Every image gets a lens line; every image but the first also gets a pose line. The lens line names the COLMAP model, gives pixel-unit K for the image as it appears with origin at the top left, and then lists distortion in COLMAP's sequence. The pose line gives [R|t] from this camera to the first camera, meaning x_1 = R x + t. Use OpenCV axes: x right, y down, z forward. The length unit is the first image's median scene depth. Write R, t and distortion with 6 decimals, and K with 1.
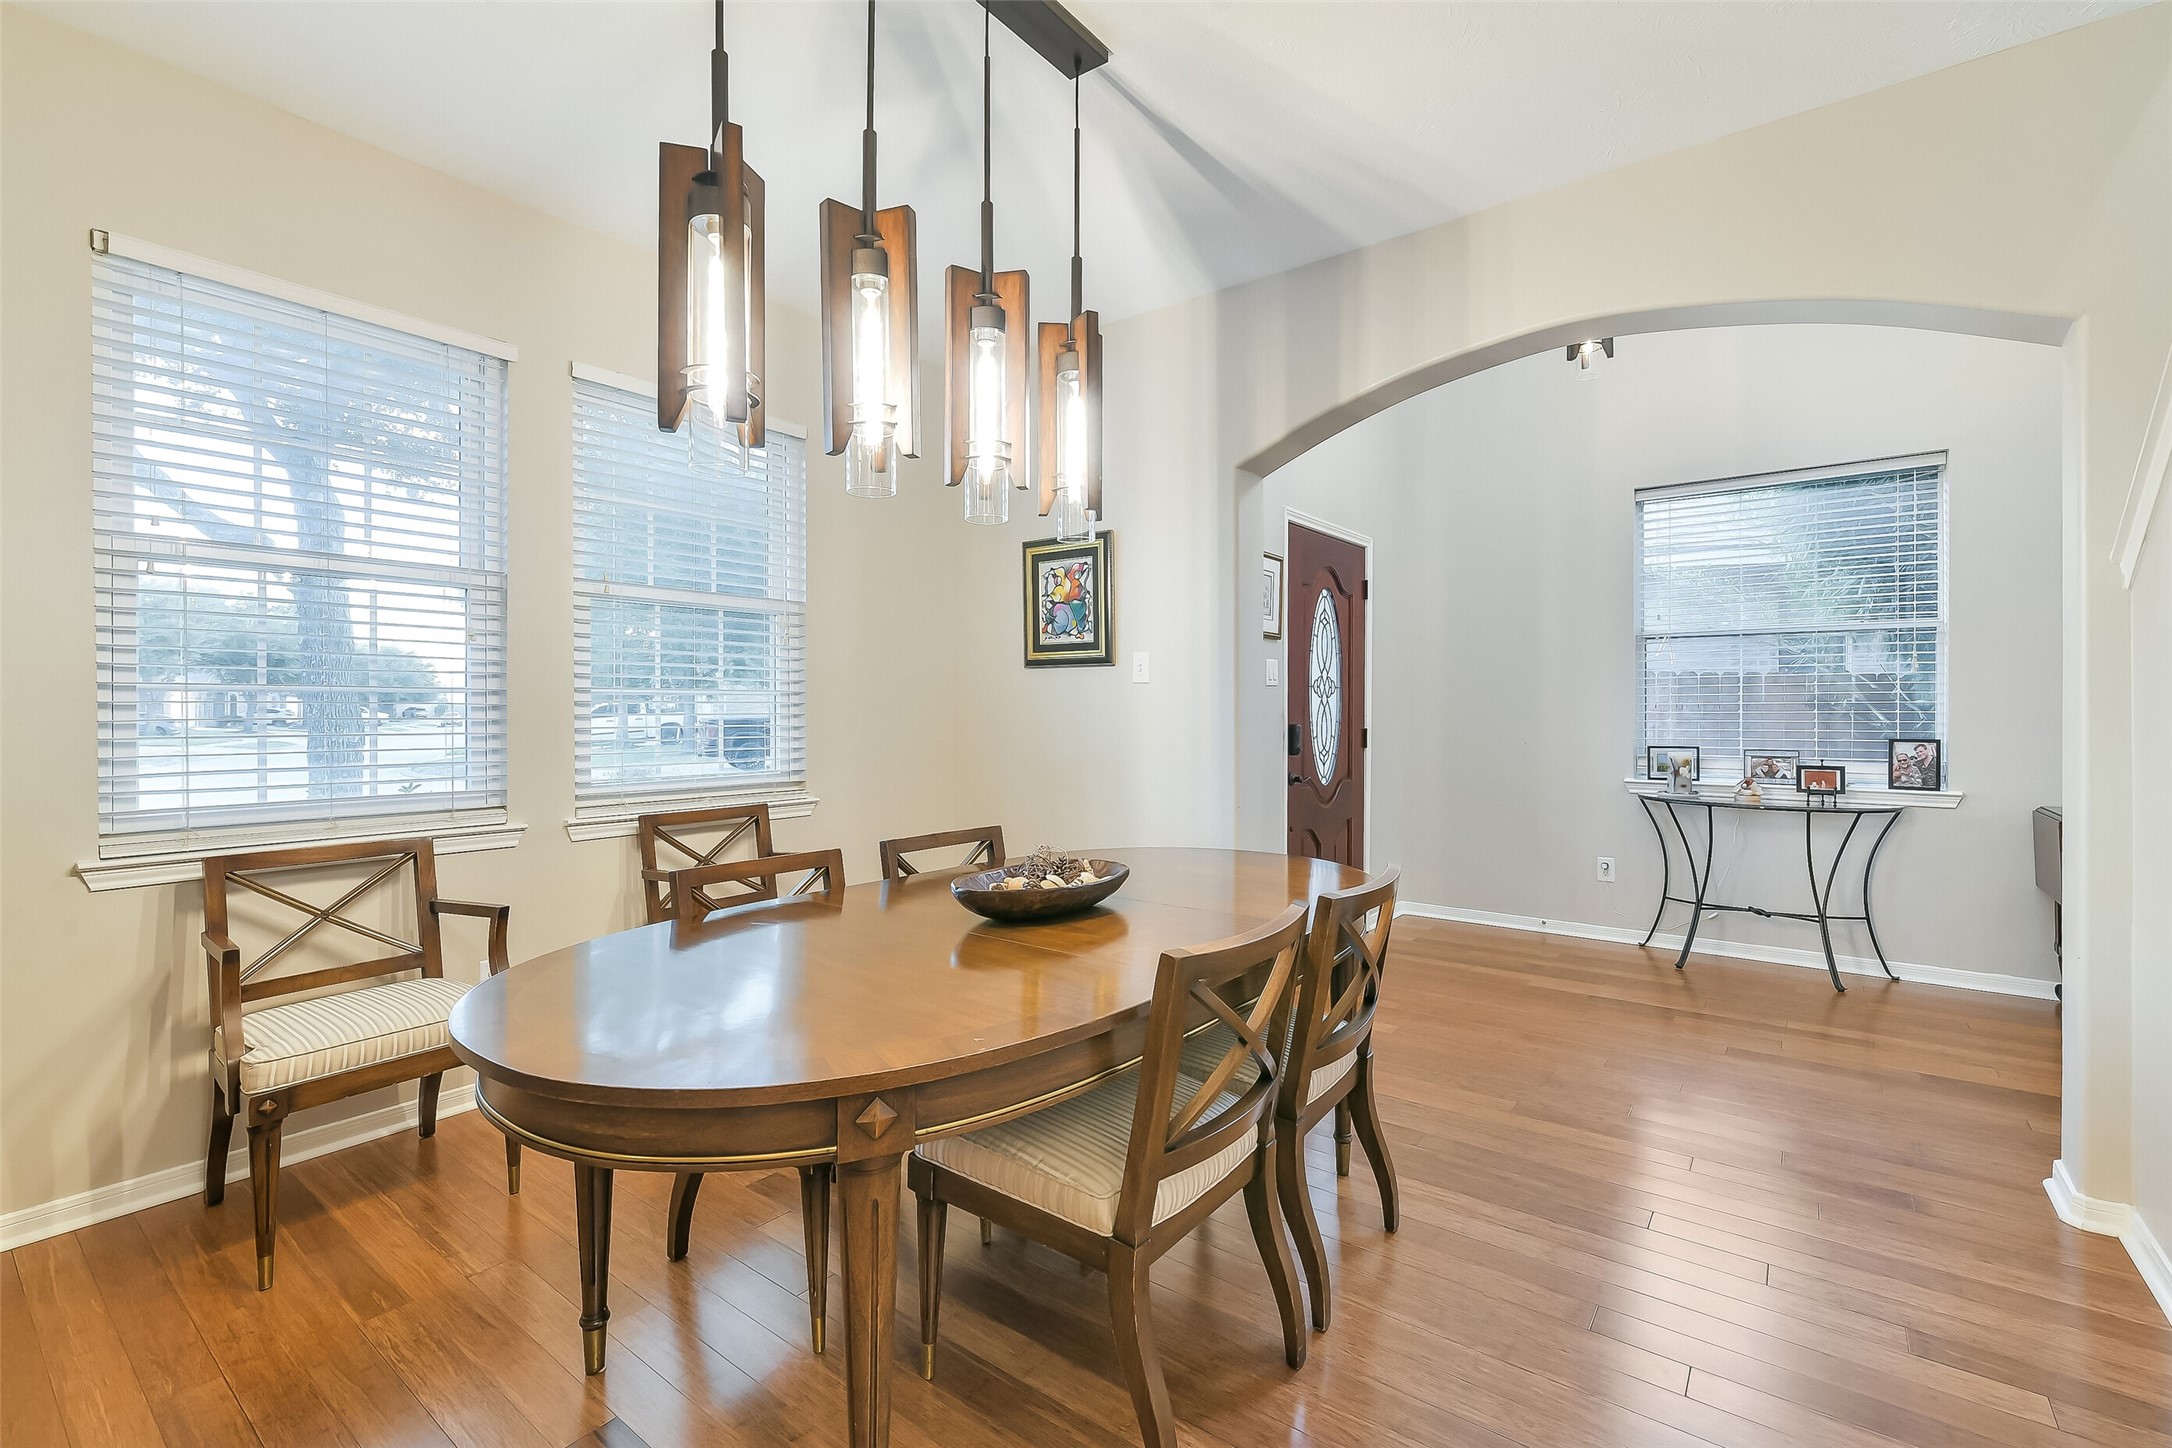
lens RADIAL K [[943.4, 0, 1096.8], [0, 943.4, 713.3], [0, 0, 1]] dist [0.004542, -0.004759]
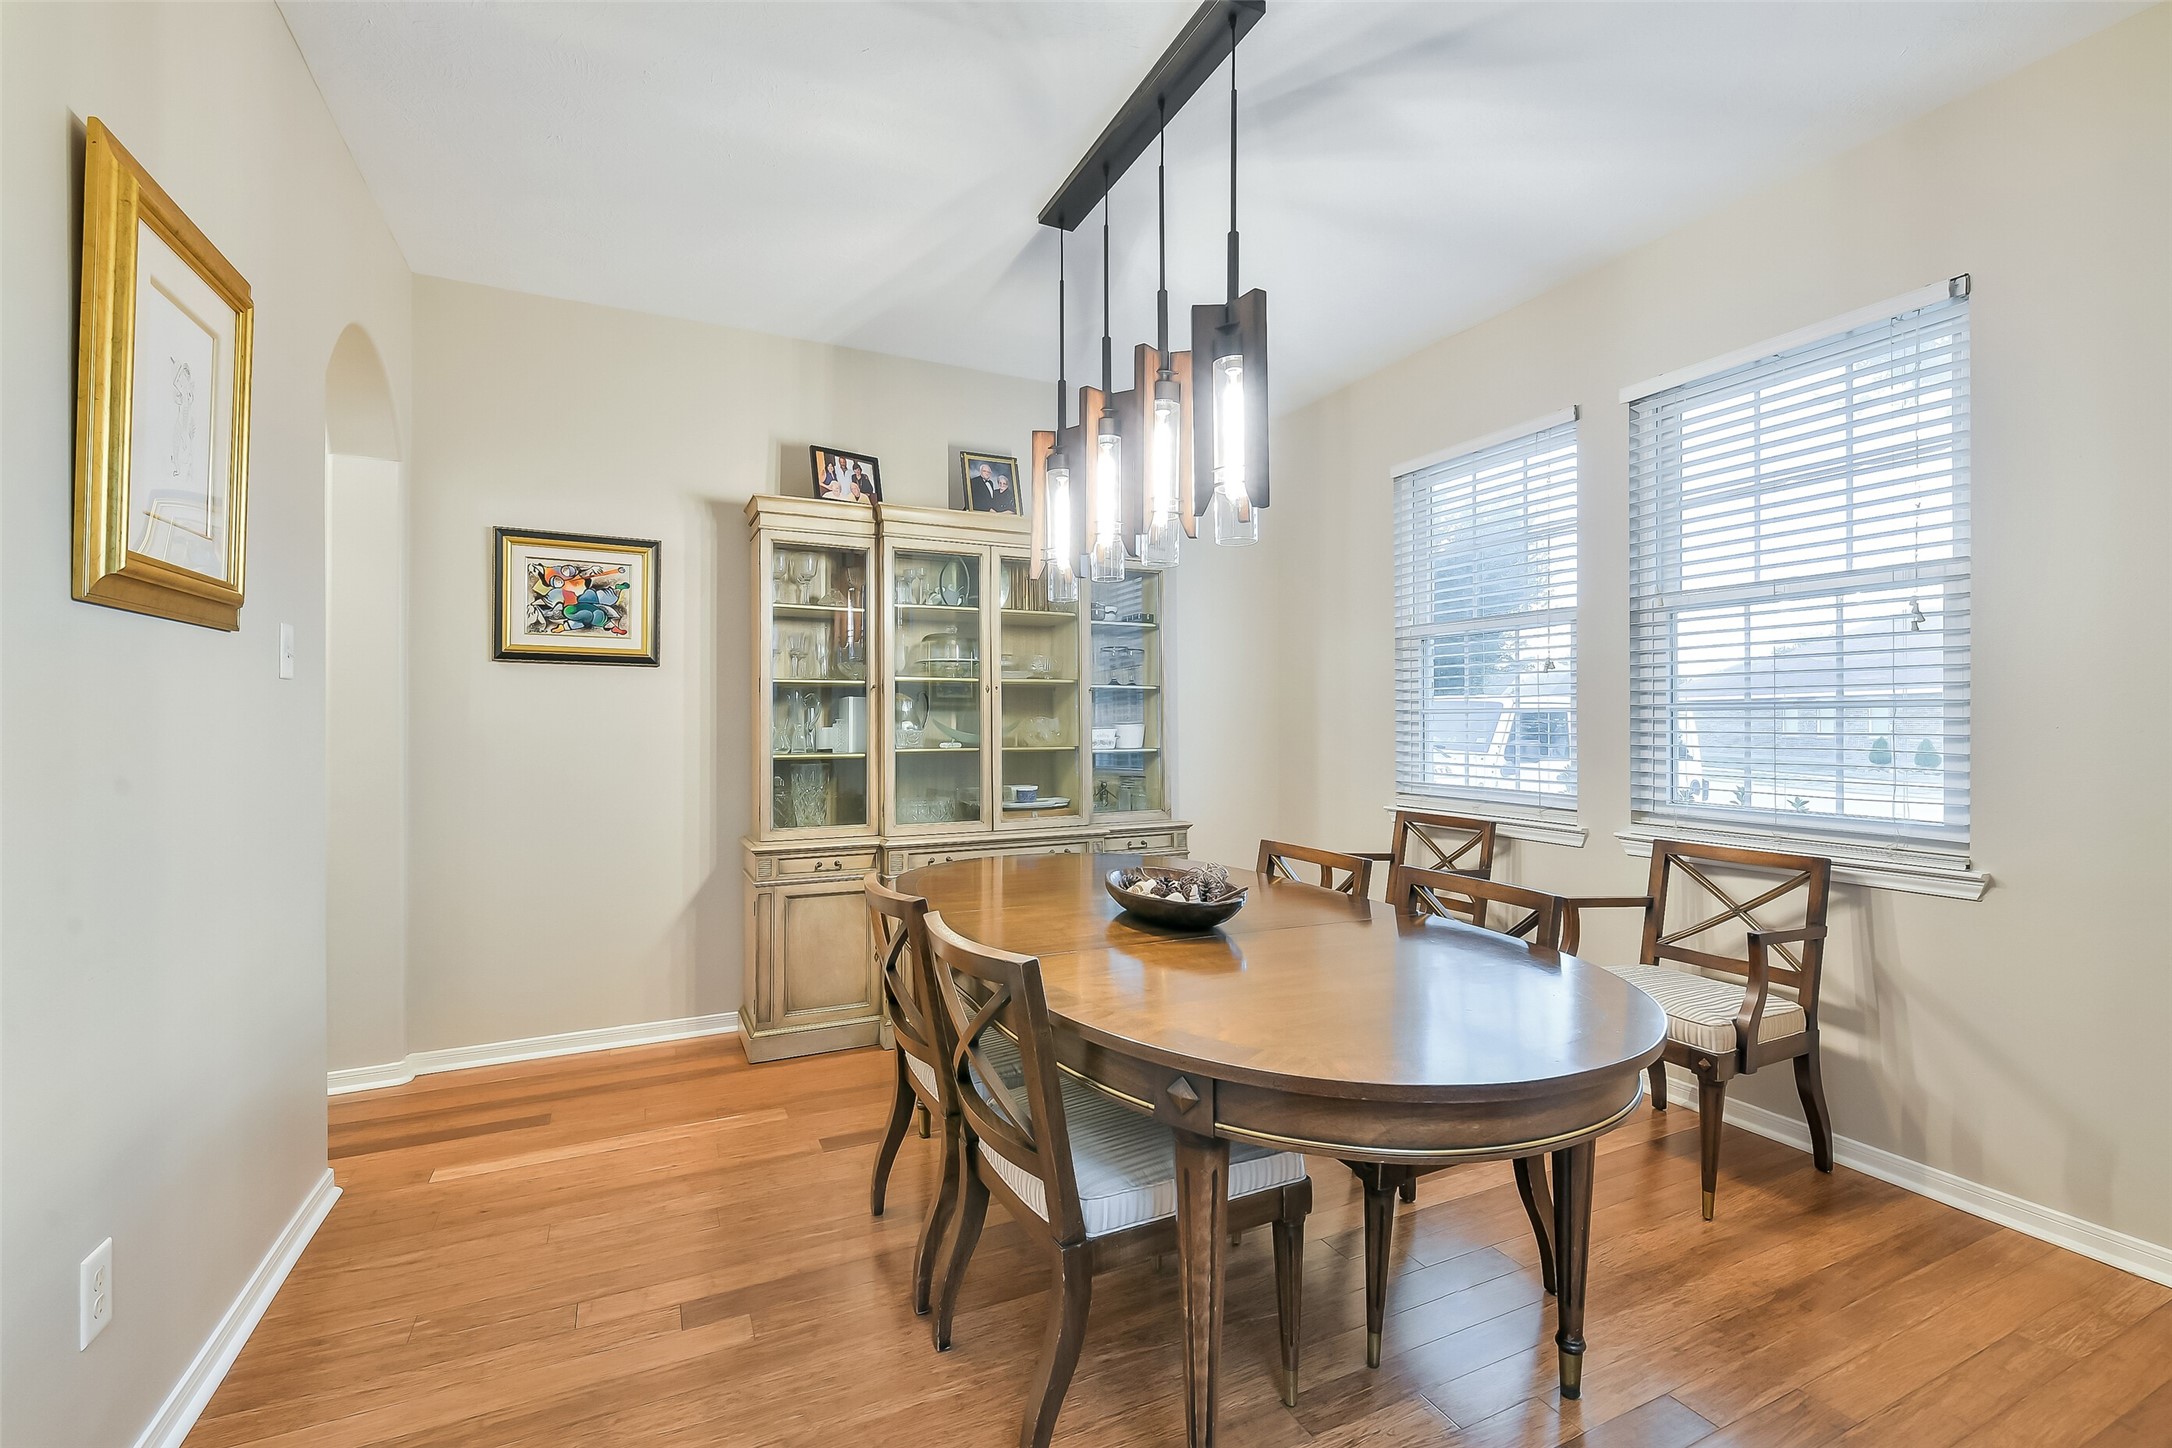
lens RADIAL K [[943.4, 0, 1082.4], [0, 943.4, 726.3], [0, 0, 1]] dist [0.004542, -0.004759]
pose [[-0.462470, -0.000167, -0.886635, 0.516954], [-0.003444, 0.999993, 0.001608, -0.000729], [0.886628, 0.003797, -0.462467, 0.828850]]
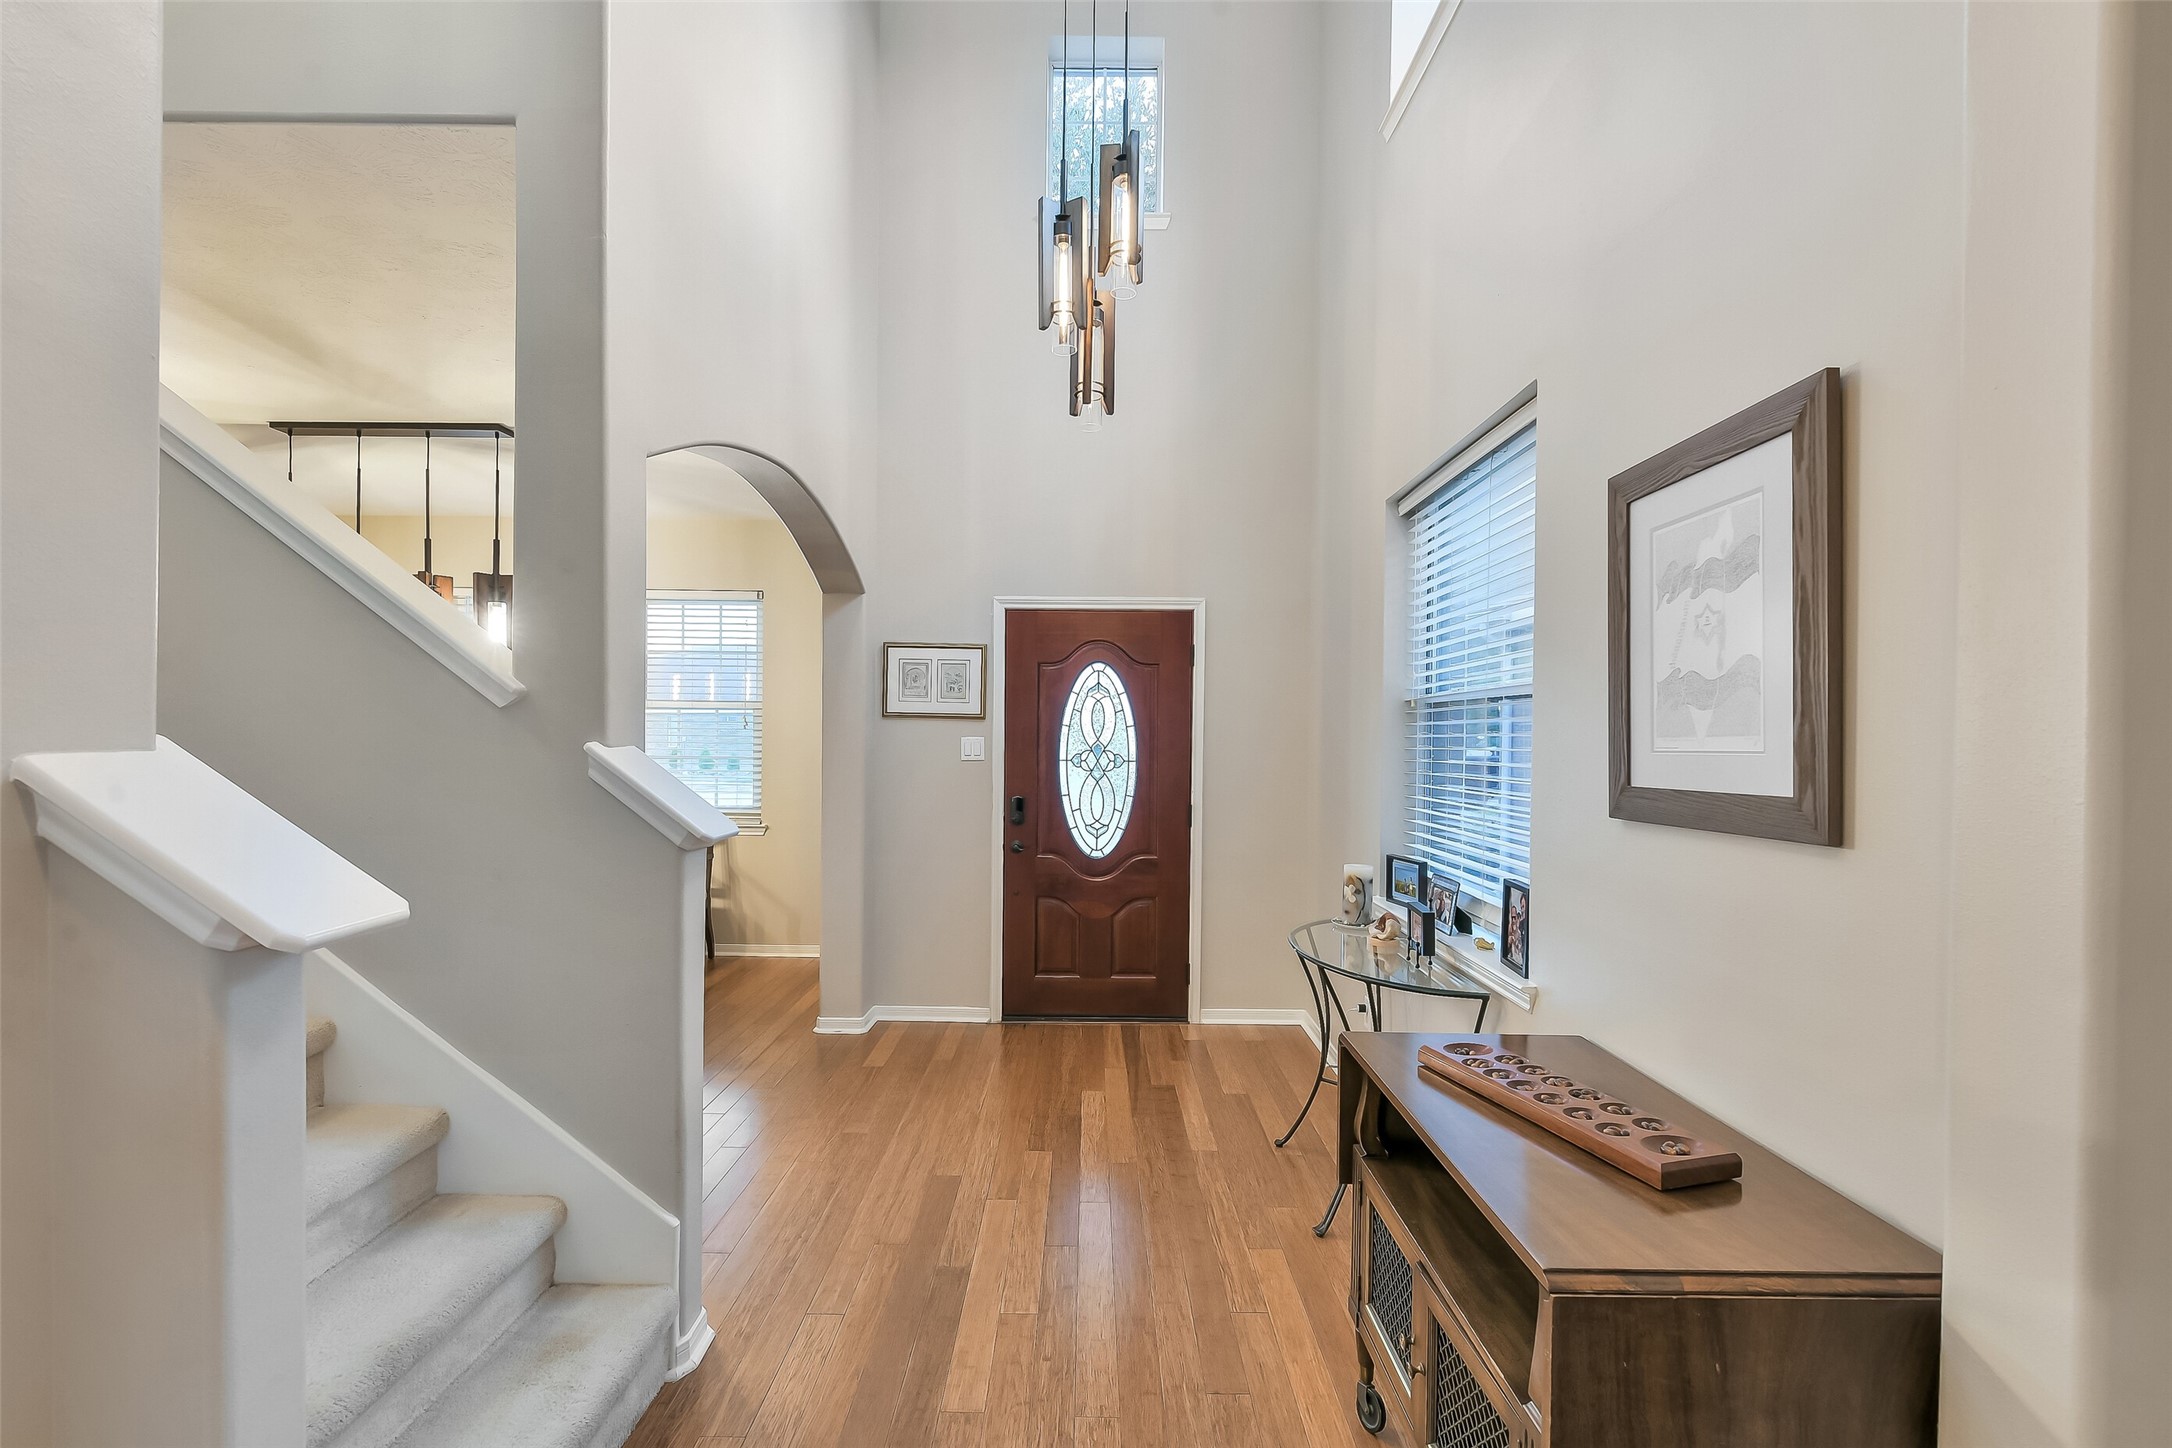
lens RADIAL K [[943.4, 0, 1078.7], [0, 943.4, 730.1], [0, 0, 1]] dist [0.004542, -0.004759]
pose [[0.591207, 0.004378, -0.806508, 1.391104], [-0.012519, 0.999915, -0.003750, -0.074141], [0.806423, 0.012314, 0.591211, 0.515071]]
